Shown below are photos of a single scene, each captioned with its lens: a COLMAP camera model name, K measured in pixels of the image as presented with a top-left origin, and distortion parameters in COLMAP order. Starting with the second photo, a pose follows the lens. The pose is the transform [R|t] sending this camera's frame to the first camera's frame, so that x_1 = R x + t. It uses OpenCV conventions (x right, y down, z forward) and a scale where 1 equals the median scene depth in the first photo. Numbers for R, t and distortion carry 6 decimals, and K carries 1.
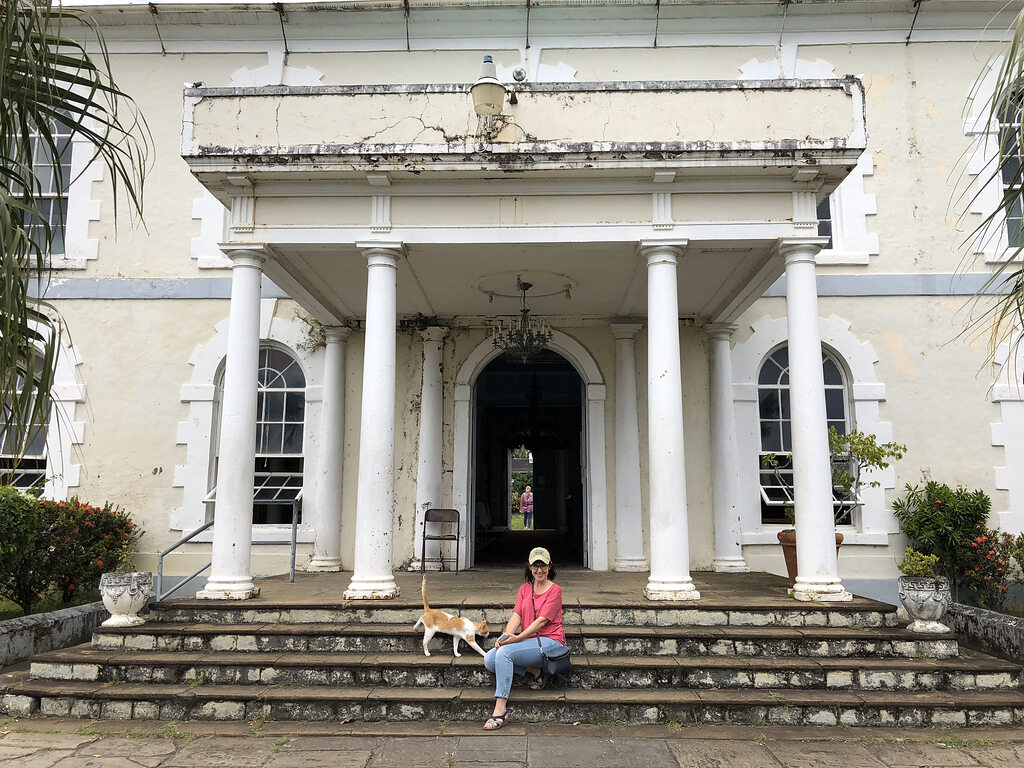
lens RADIAL K [[797.8, 0, 514.4], [0, 797.8, 380.5], [0, 0, 1]] dist [0.071263, -0.029776]
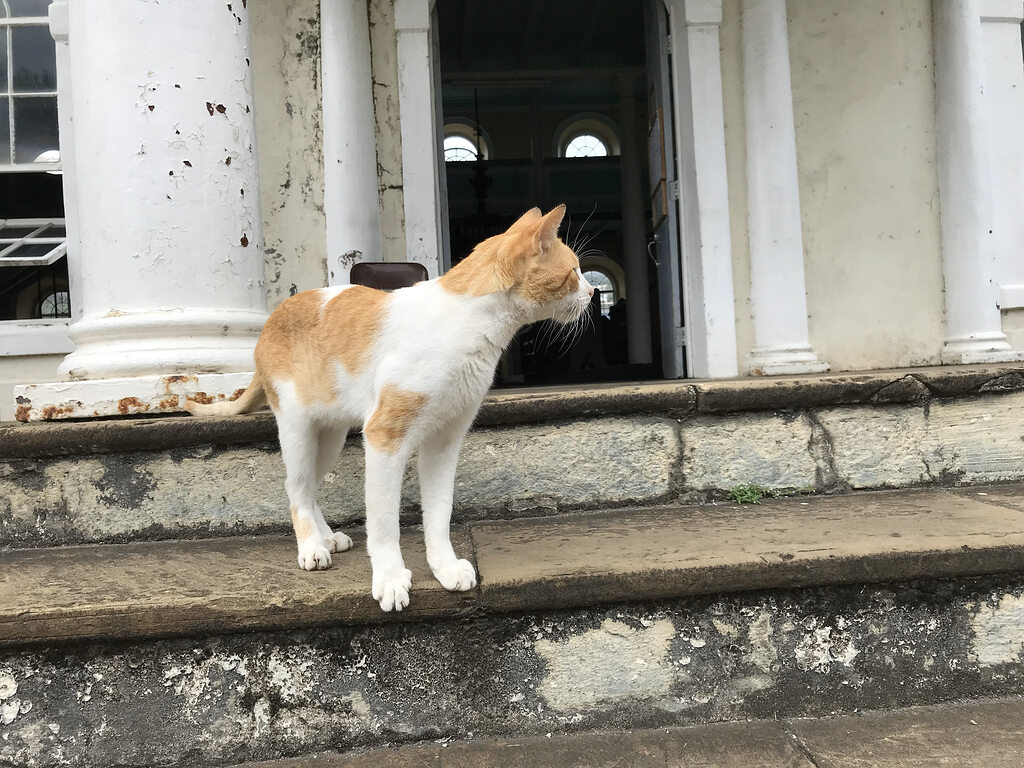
lens RADIAL K [[837.1, 0, 513.1], [0, 837.1, 385.9], [0, 0, 1]] dist [-0.019394, -0.013242]
pose [[0.992081, -0.056097, 0.112376, -0.074460], [0.037109, 0.985689, 0.164439, 0.150293], [-0.119992, -0.158966, 0.979965, 0.506484]]
